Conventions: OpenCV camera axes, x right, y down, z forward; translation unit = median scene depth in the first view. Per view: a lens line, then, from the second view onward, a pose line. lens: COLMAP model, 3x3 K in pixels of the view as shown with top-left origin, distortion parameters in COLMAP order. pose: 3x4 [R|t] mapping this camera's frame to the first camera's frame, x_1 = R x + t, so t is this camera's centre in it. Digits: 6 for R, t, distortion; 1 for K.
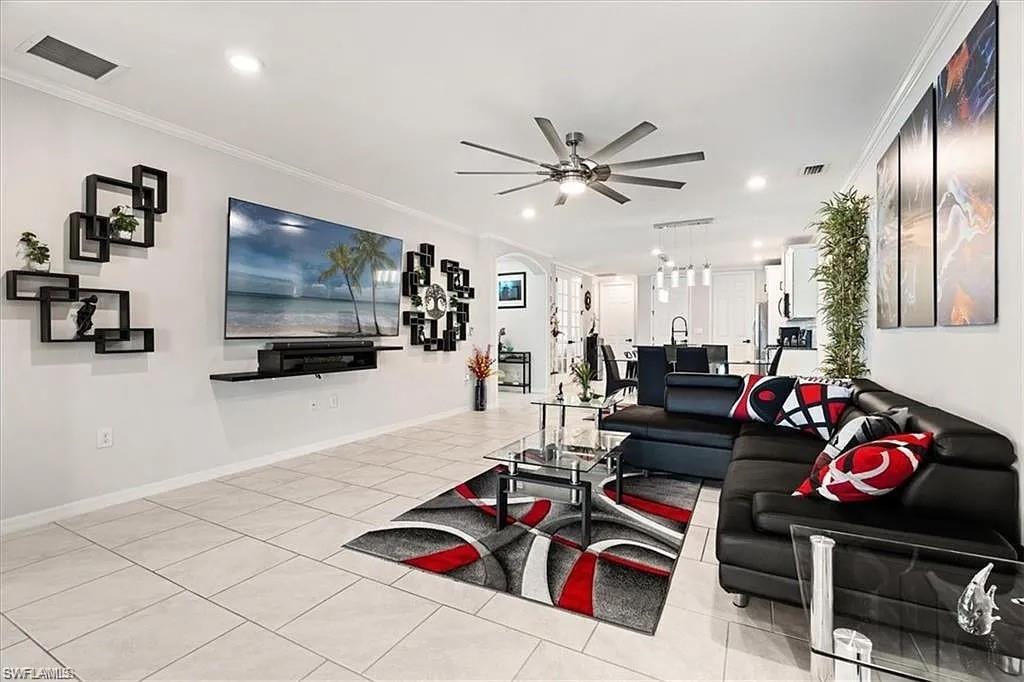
lens RADIAL K [[455.0, 0, 512.0], [0, 455.0, 341.0], [0, 0, 1]] dist [-0.009804, -0.000153]
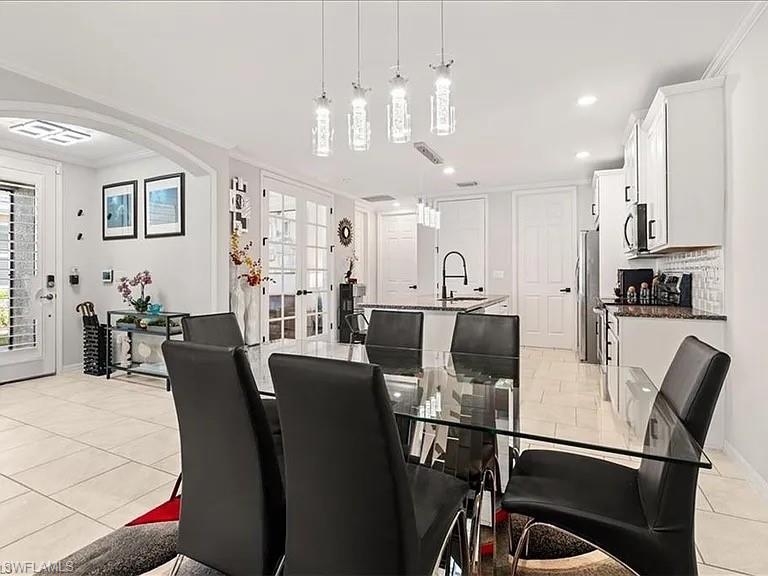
lens RADIAL K [[396.6, 0, 380.7], [0, 396.6, 280.8], [0, 0, 1]] dist [-0.015012, 0.000243]
pose [[0.999135, -0.002441, 0.041522, 0.612391], [0.002589, 0.999991, -0.003493, -0.034094], [-0.041513, 0.003597, 0.999131, 1.193178]]
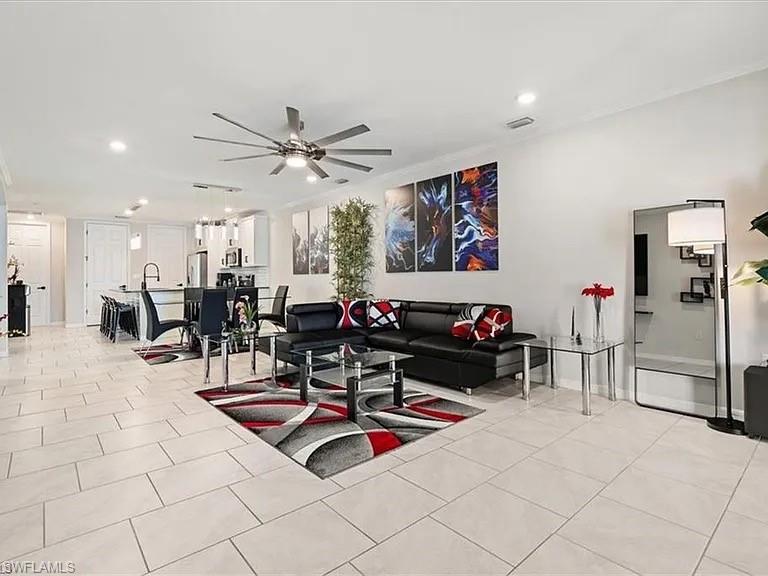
lens RADIAL K [[396.6, 0, 380.7], [0, 396.6, 280.8], [0, 0, 1]] dist [-0.015012, 0.000243]
pose [[0.362855, -0.014981, 0.931725, -0.761489], [0.028871, 0.999571, 0.004828, -0.001286], [-0.931398, 0.025148, 0.363132, 0.351200]]
